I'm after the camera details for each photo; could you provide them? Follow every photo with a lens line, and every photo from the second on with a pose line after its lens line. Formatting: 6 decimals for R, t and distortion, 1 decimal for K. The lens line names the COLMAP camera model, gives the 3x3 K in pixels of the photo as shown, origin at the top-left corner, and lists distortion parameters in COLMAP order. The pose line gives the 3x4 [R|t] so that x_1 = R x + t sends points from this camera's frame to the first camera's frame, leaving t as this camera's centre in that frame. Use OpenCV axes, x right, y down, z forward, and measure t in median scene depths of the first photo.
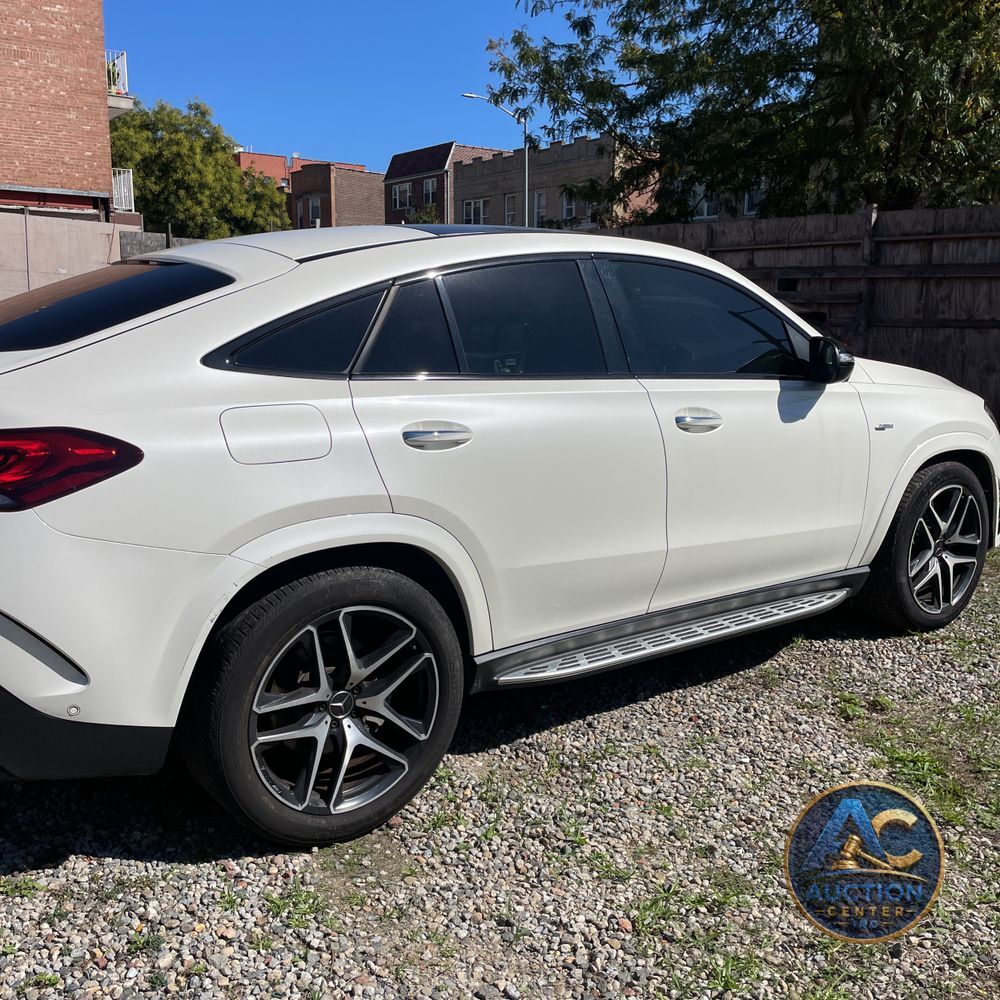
lens RADIAL K [[962.6, 0, 509.9], [0, 962.6, 518.0], [0, 0, 1]] dist [0.078953, -0.111239]
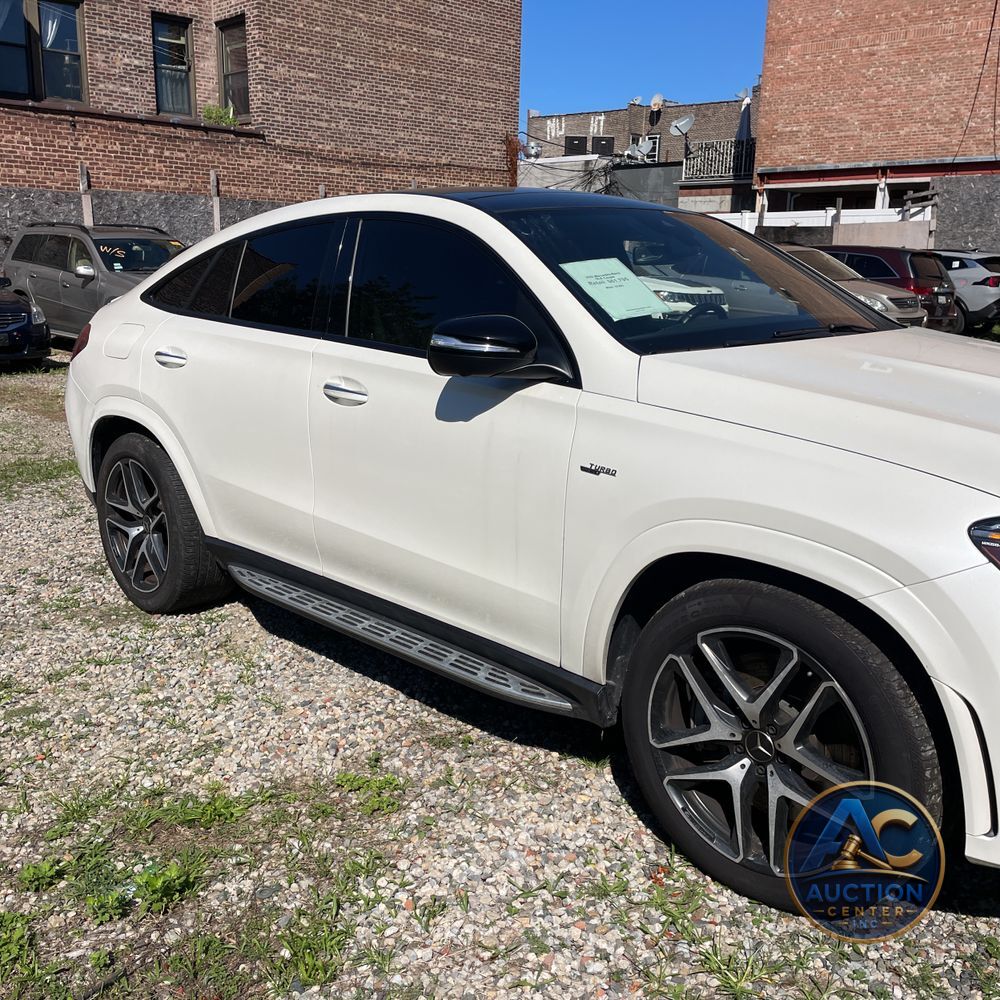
lens RADIAL K [[972.9, 0, 519.1], [0, 972.9, 507.9], [0, 0, 1]] dist [0.082819, -0.110953]
pose [[0.193619, 0.227474, -0.954341, 0.332706], [-0.222804, 0.957527, 0.183030, -0.058607], [0.955442, 0.177193, 0.236077, 0.277766]]
